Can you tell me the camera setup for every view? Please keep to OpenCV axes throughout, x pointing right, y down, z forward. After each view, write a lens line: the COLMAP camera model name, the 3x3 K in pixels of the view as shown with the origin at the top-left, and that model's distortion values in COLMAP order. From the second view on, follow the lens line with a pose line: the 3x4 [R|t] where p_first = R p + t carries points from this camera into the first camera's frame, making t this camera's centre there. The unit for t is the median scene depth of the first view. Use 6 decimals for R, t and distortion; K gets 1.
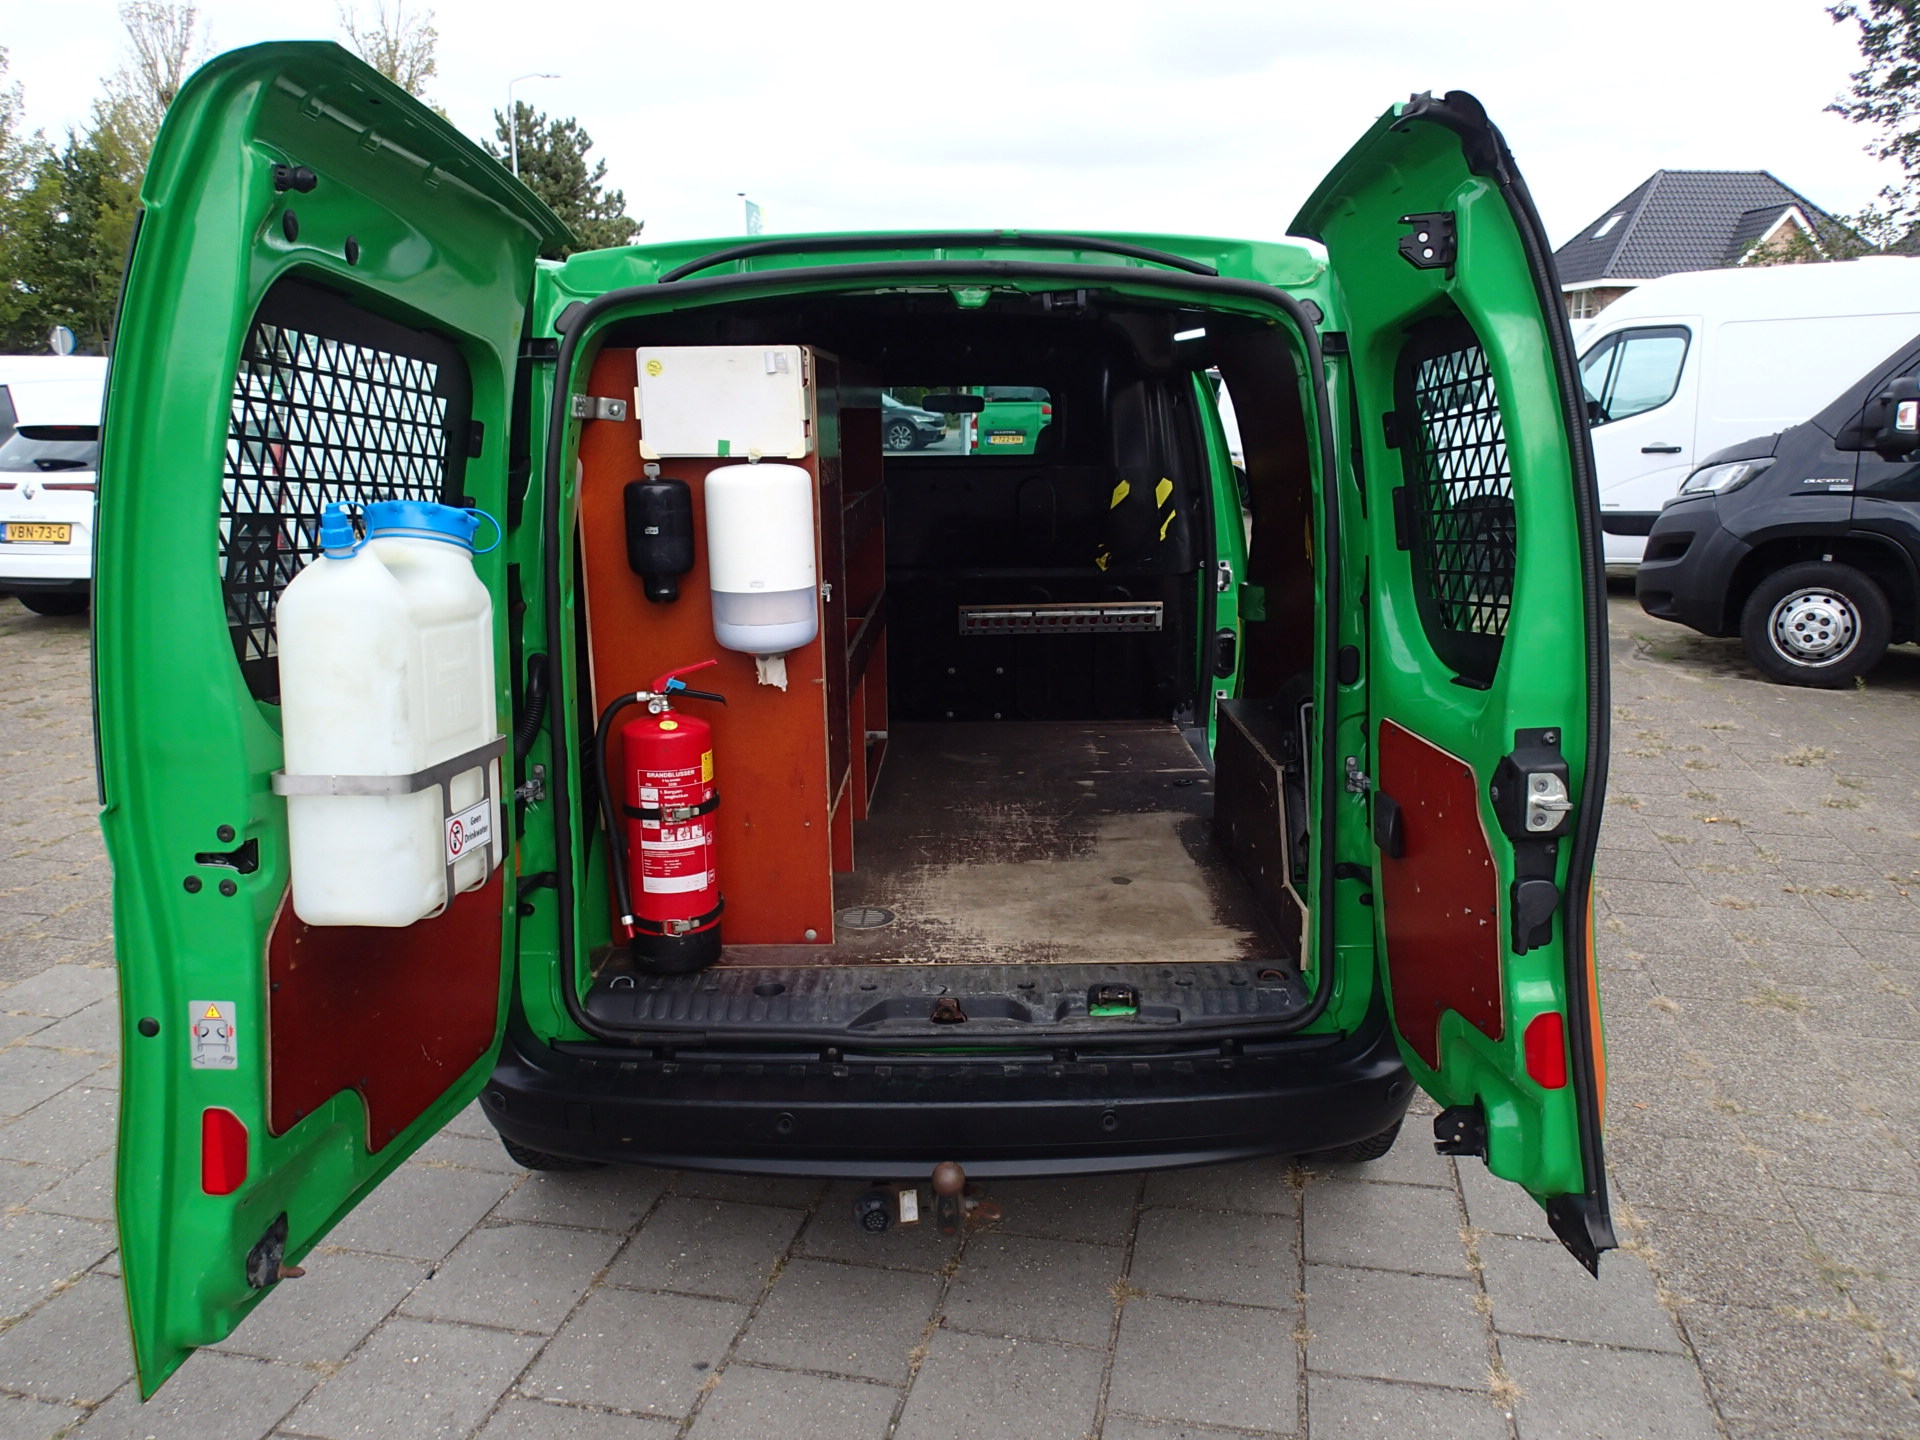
lens RADIAL K [[1415.4, 0, 976.9], [0, 1415.4, 726.3], [0, 0, 1]] dist [0.002809, -0.006976]
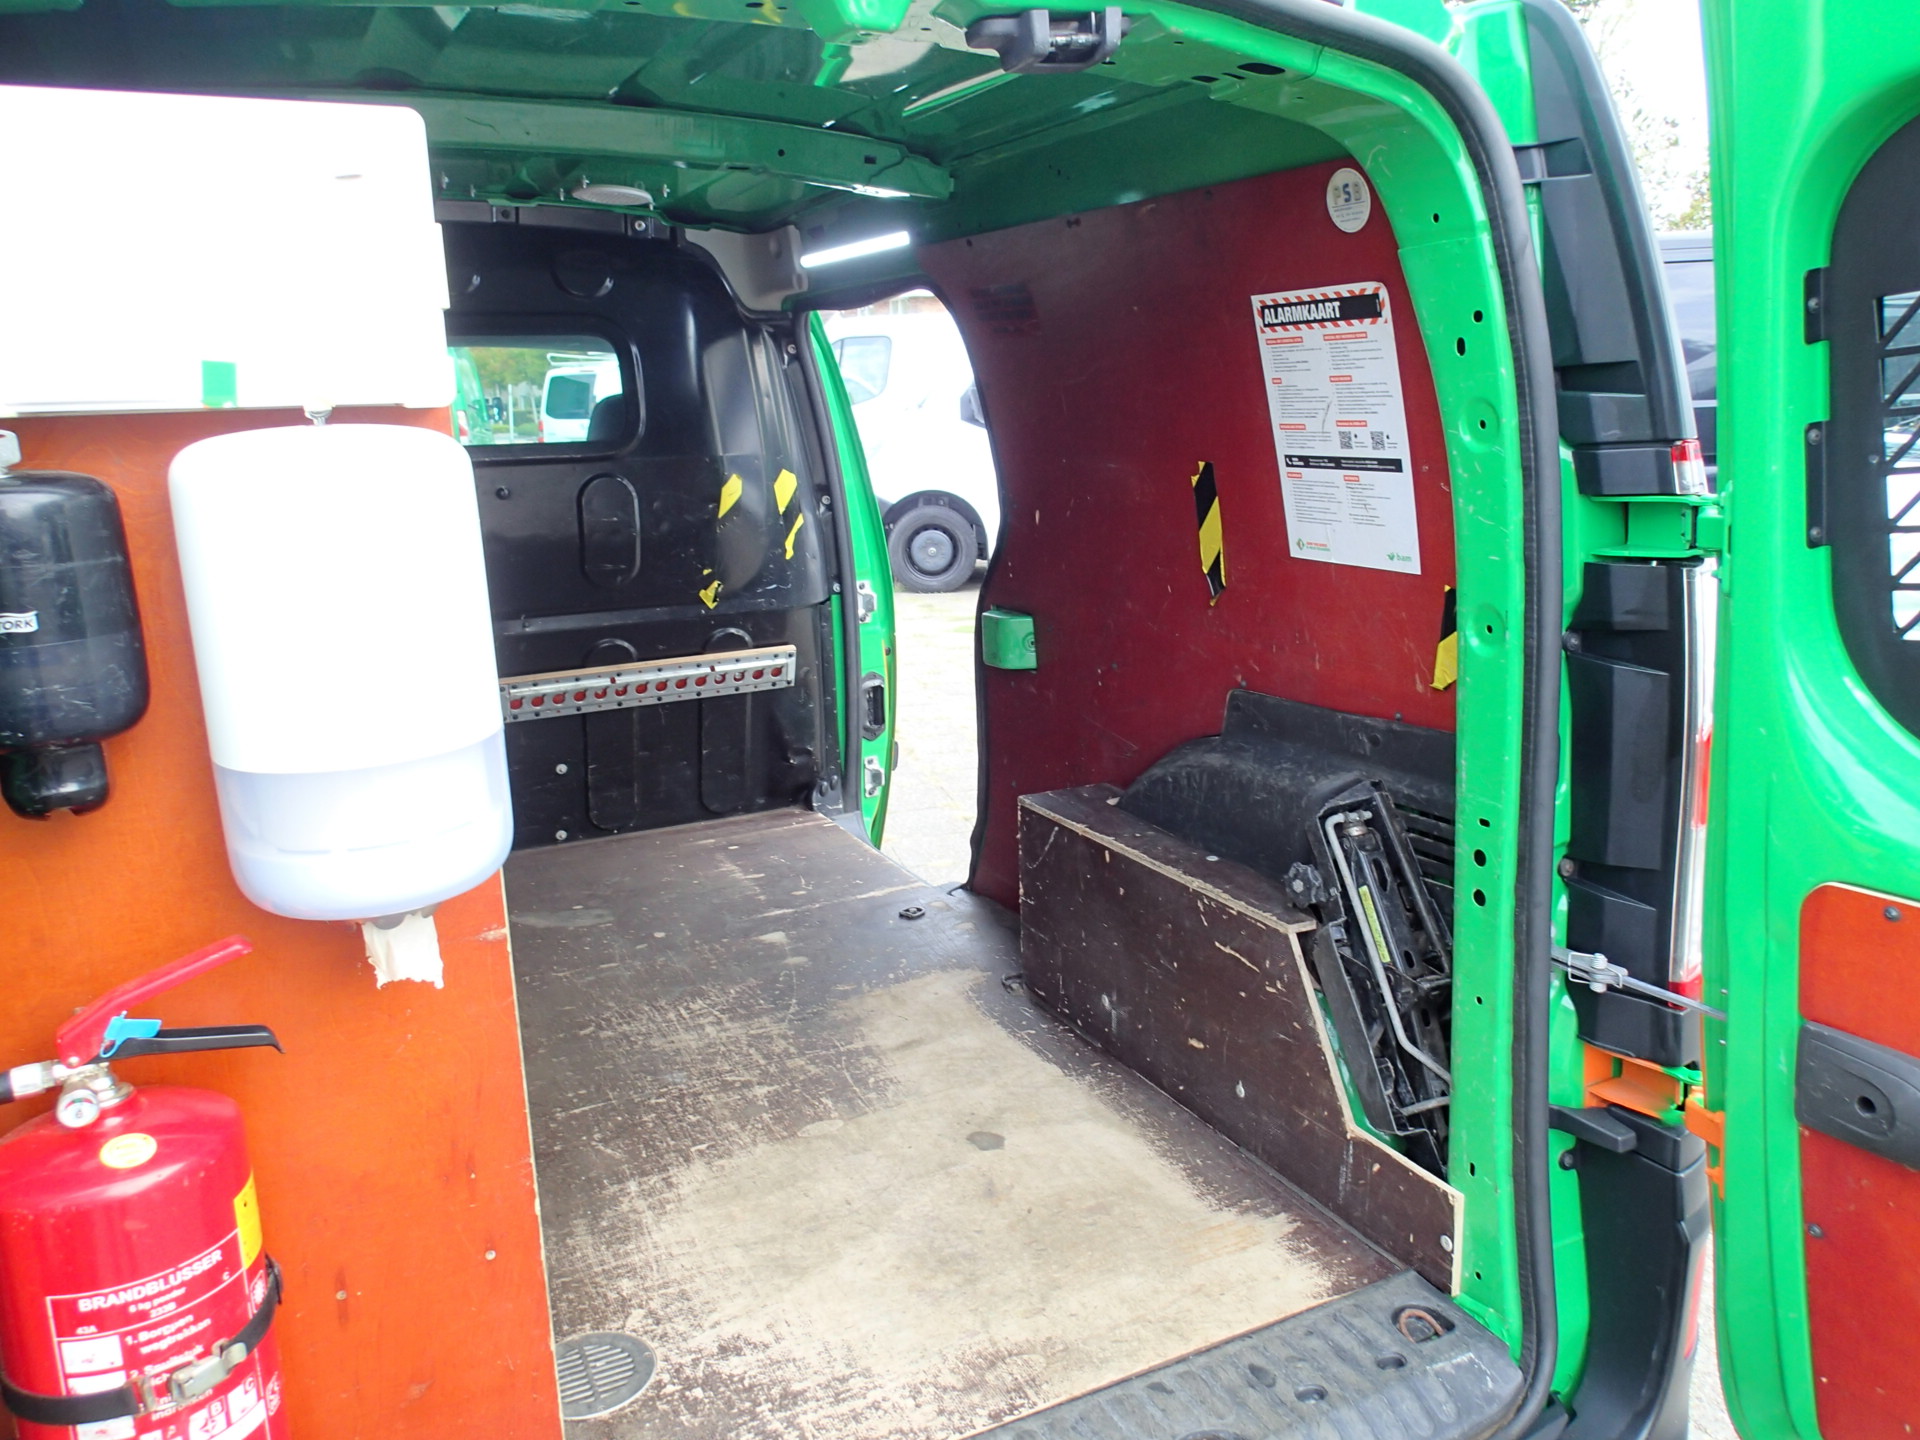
lens RADIAL K [[1415.4, 0, 960.9], [0, 1415.4, 717.5], [0, 0, 1]] dist [0.002809, -0.006976]
pose [[0.901190, -0.110388, 0.419132, -0.162828], [0.115813, 0.993192, 0.012565, -0.089631], [-0.417665, 0.037217, 0.907838, 0.568254]]
